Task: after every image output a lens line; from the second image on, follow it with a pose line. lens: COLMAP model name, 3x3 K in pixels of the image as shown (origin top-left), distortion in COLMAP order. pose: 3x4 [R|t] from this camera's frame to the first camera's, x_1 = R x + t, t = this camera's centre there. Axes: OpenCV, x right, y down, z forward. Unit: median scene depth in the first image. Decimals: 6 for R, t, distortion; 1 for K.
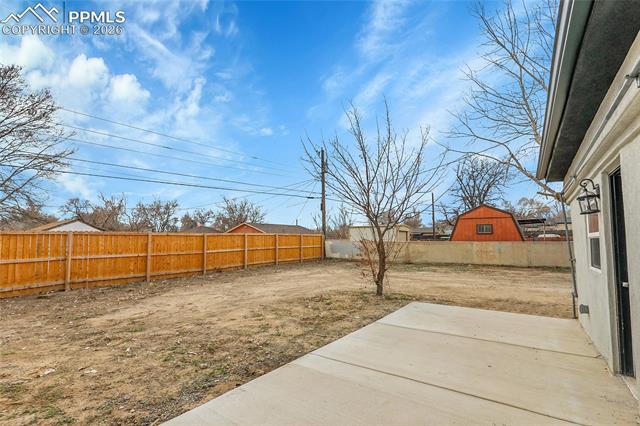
lens RADIAL K [[292.6, 0, 321.8], [0, 292.6, 217.5], [0, 0, 1]] dist [-0.023862, 0.012248]
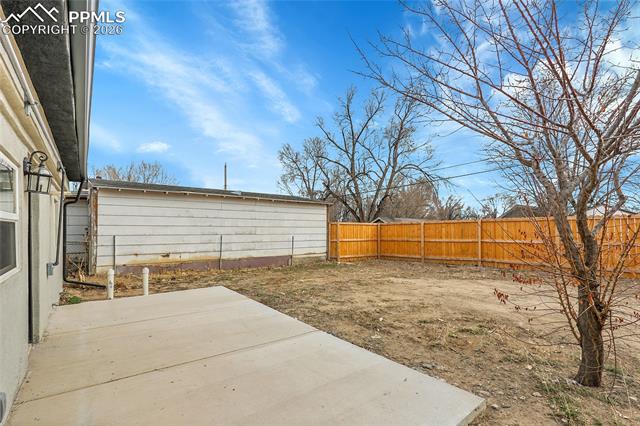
lens RADIAL K [[292.6, 0, 321.8], [0, 292.6, 217.5], [0, 0, 1]] dist [-0.023862, 0.012248]
pose [[-0.241643, -0.027890, -0.969964, 0.843324], [0.071588, 0.996351, -0.046483, 0.082536], [0.967721, -0.080670, -0.238764, 1.077689]]
